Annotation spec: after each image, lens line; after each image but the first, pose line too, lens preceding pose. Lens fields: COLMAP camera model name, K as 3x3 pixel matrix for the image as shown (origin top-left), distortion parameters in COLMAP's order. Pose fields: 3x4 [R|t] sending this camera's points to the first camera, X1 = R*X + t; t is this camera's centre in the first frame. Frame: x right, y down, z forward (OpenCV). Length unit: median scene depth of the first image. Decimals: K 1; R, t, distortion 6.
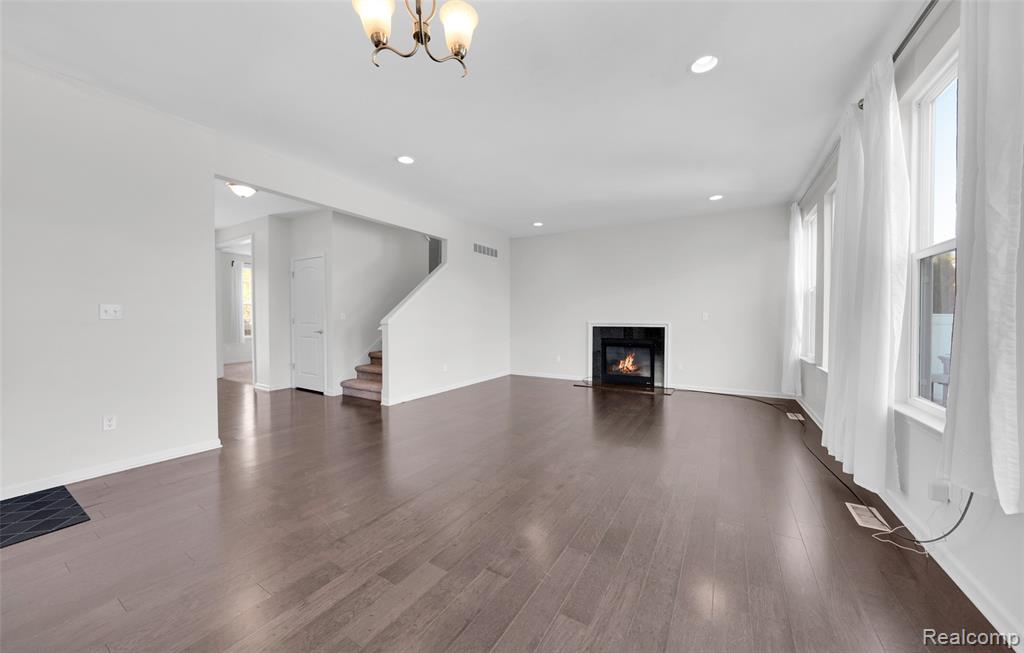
lens RADIAL K [[362.0, 0, 513.5], [0, 362.0, 329.0], [0, 0, 1]] dist [-0.001872, -0.000008]
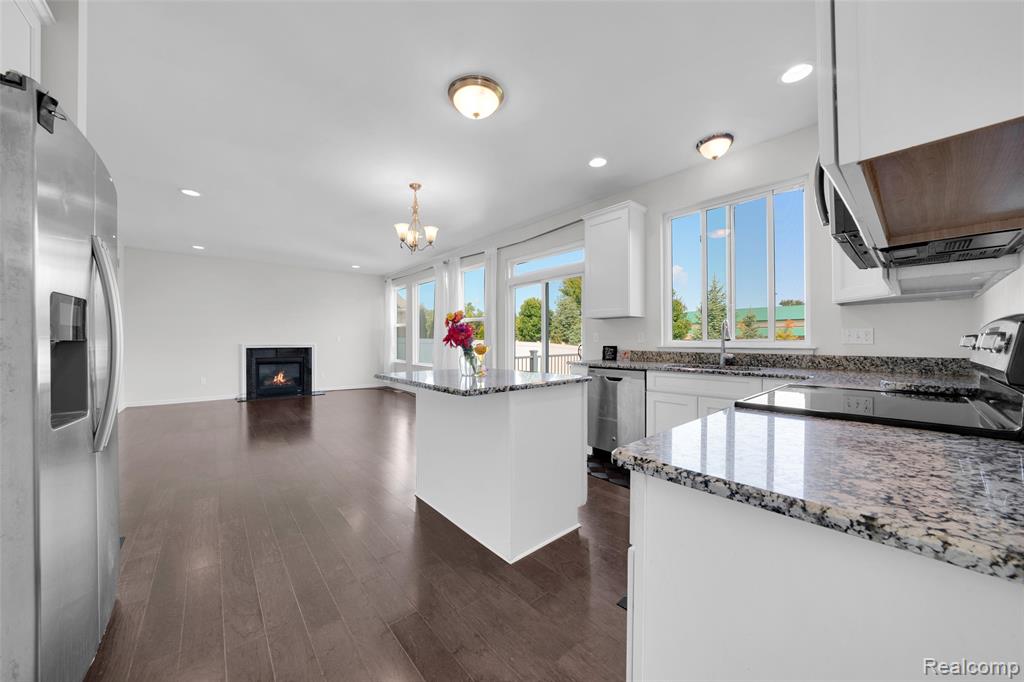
lens RADIAL K [[367.3, 0, 509.1], [0, 367.3, 341.9], [0, 0, 1]] dist [0.001680, 0.000035]
pose [[0.330568, -0.005180, 0.943768, -0.779888], [0.025095, 0.999680, -0.003303, -0.001890], [-0.943448, 0.024776, 0.330592, -0.192997]]
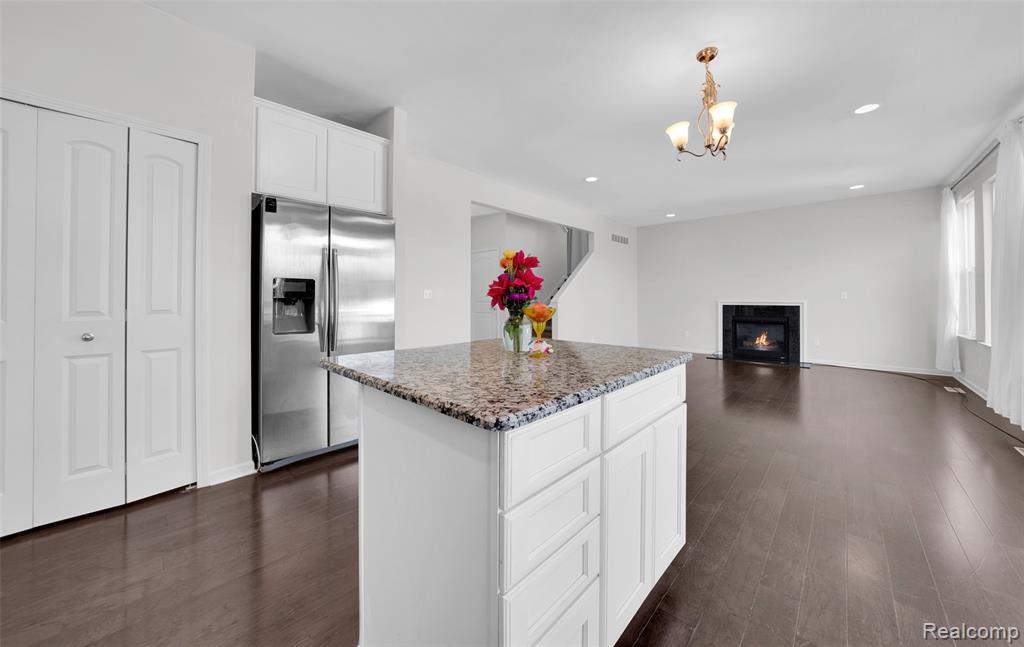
lens RADIAL K [[365.3, 0, 511.9], [0, 365.3, 297.6], [0, 0, 1]] dist [0.003091, 0.001230]
pose [[0.980033, 0.000029, -0.198835, -0.250498], [-0.005763, 0.999584, -0.028259, 0.008022], [0.198752, 0.028841, 0.979625, -0.291733]]
